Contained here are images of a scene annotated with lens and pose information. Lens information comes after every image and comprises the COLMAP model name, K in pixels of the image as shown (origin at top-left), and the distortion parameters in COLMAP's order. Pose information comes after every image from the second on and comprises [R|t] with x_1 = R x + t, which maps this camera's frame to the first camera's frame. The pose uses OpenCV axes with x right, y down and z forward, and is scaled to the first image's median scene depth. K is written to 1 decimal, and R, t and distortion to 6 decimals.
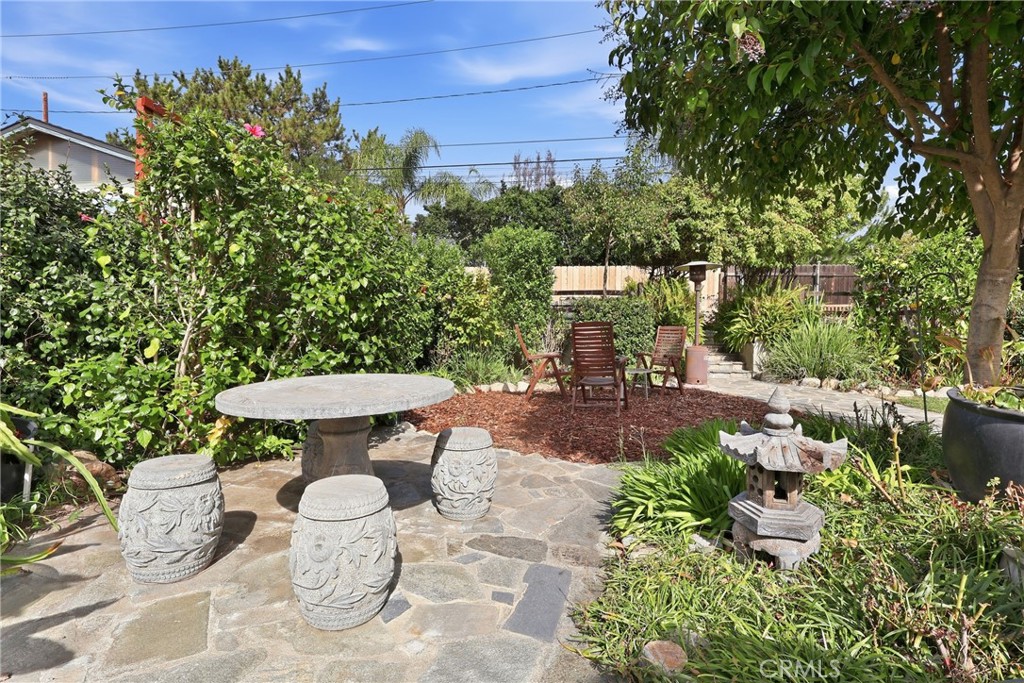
lens RADIAL K [[488.2, 0, 513.8], [0, 488.2, 338.2], [0, 0, 1]] dist [0.000839, 0.001374]
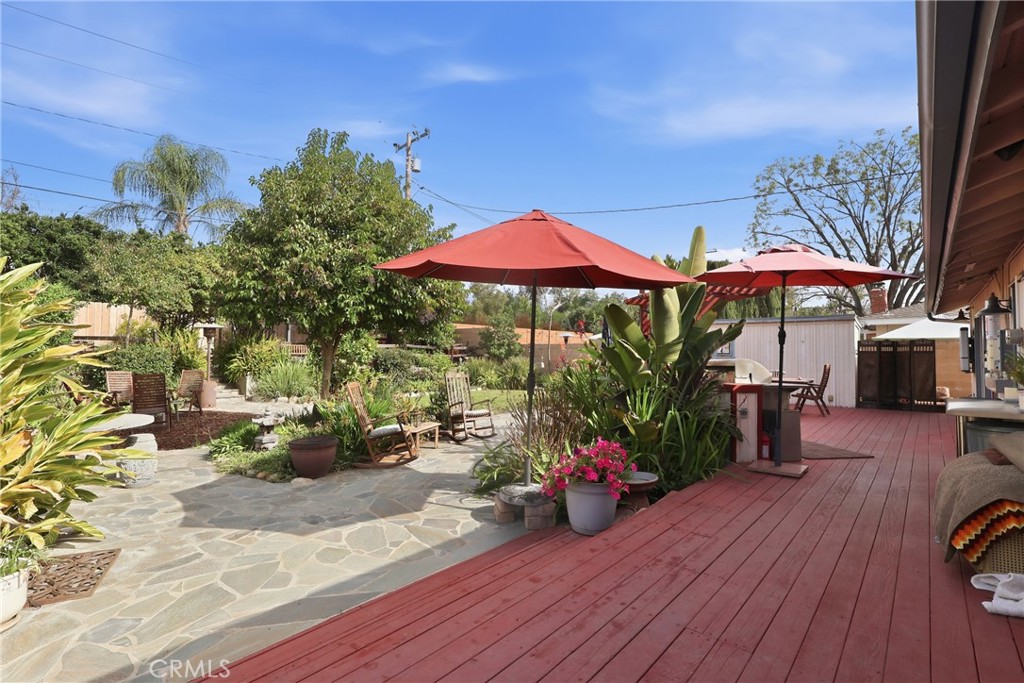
lens RADIAL K [[488.2, 0, 514.0], [0, 488.2, 342.3], [0, 0, 1]] dist [0.000839, 0.001374]
pose [[0.558776, 0.016703, 0.829151, -0.342005], [0.006215, 0.999685, -0.024326, -0.061931], [-0.829296, 0.018746, 0.558496, -0.600817]]
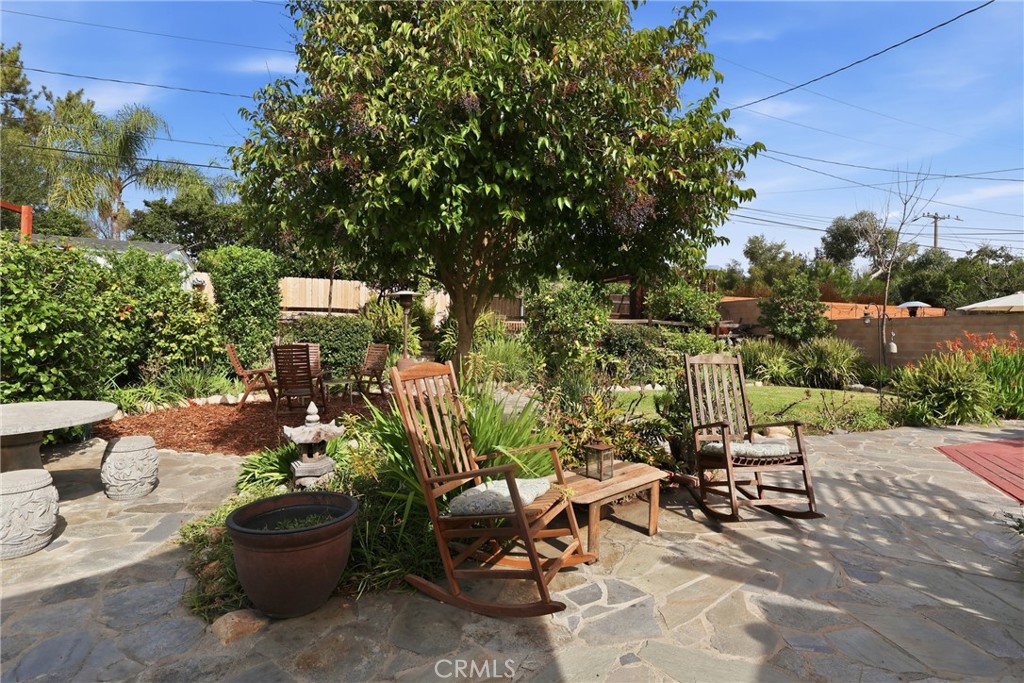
lens RADIAL K [[488.2, 0, 513.5], [0, 488.2, 339.5], [0, 0, 1]] dist [0.000839, 0.001374]
pose [[0.901404, 0.006332, 0.432932, 0.090536], [-0.005843, 0.999980, -0.002460, -0.032844], [-0.432939, -0.000312, 0.901423, -0.246418]]
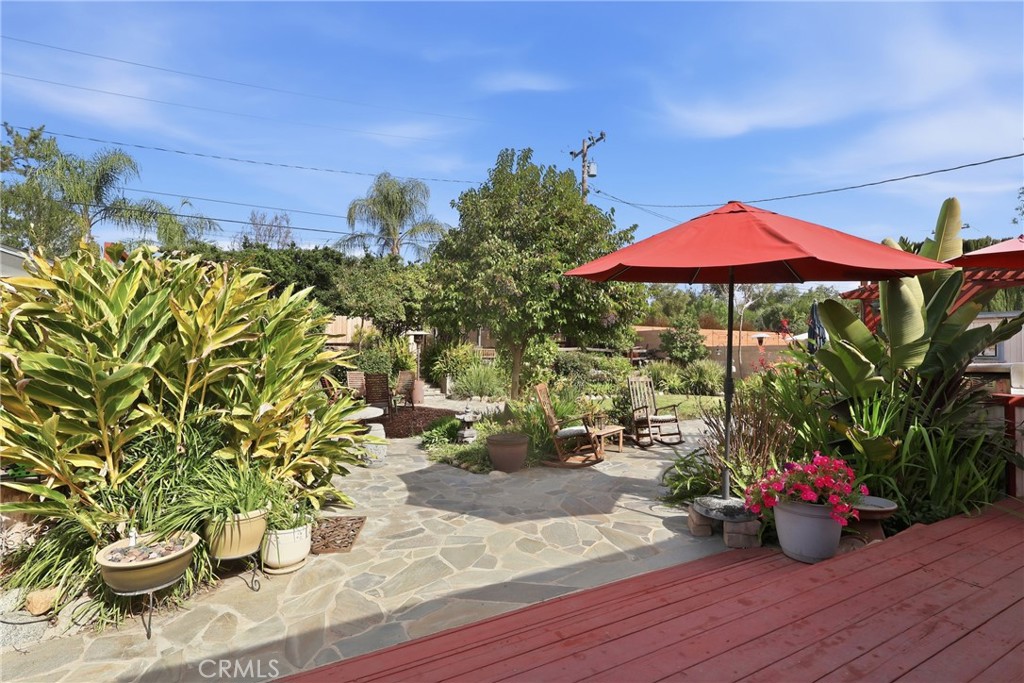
lens RADIAL K [[488.2, 0, 512.5], [0, 488.2, 342.9], [0, 0, 1]] dist [0.000839, 0.001374]
pose [[0.814876, 0.012915, 0.579492, -0.354409], [0.006750, 0.999473, -0.031766, -0.062231], [-0.579596, 0.029796, 0.814359, -0.594441]]
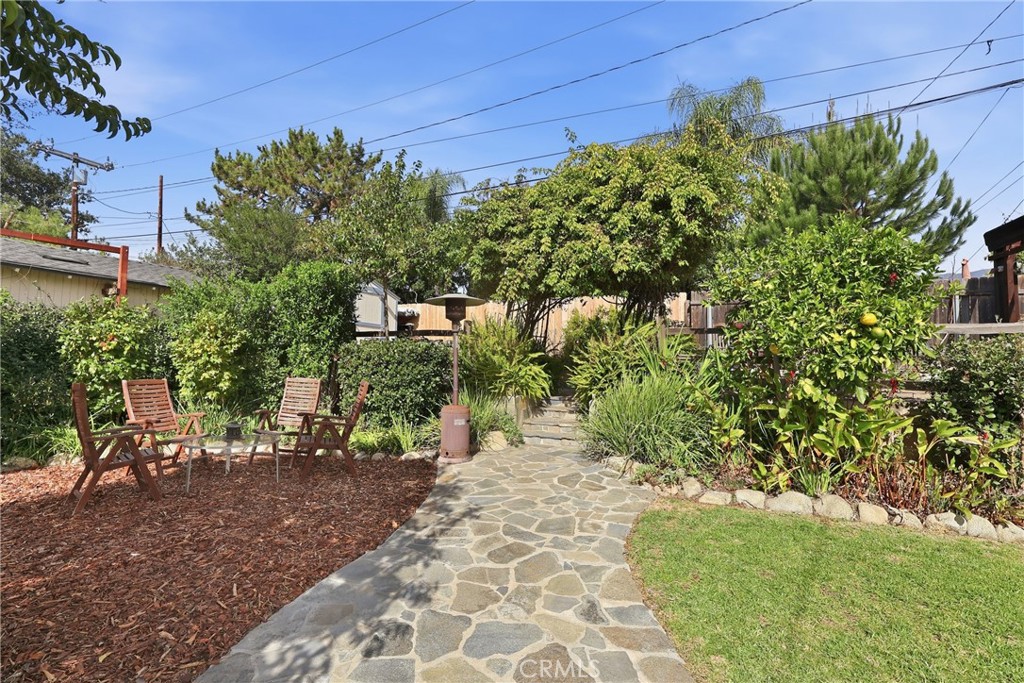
lens RADIAL K [[473.8, 0, 508.0], [0, 473.8, 339.1], [0, 0, 1]] dist [-0.005638, 0.001545]
pose [[0.952061, -0.007874, -0.305806, 0.711521], [-0.009740, 0.998382, -0.056030, -0.046069], [0.305752, 0.056323, 0.950444, 0.336485]]
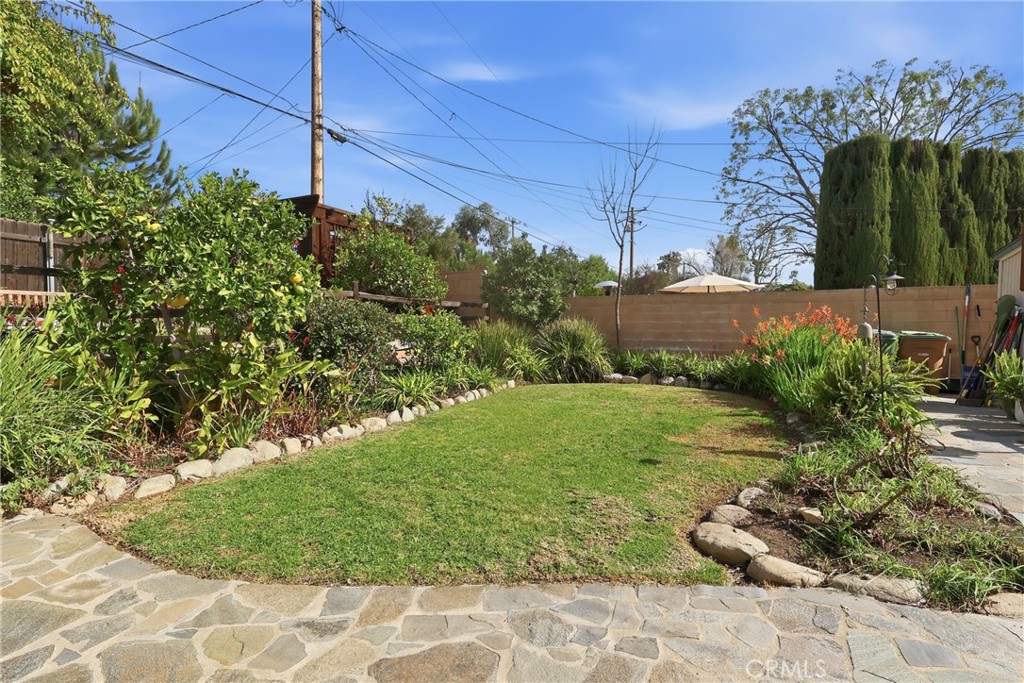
lens RADIAL K [[473.8, 0, 513.6], [0, 473.8, 343.2], [0, 0, 1]] dist [-0.005638, 0.001545]
pose [[0.332872, -0.045742, 0.941862, 0.465028], [0.015322, 0.998953, 0.043099, -0.040704], [-0.942847, 0.000085, 0.333225, 0.490489]]
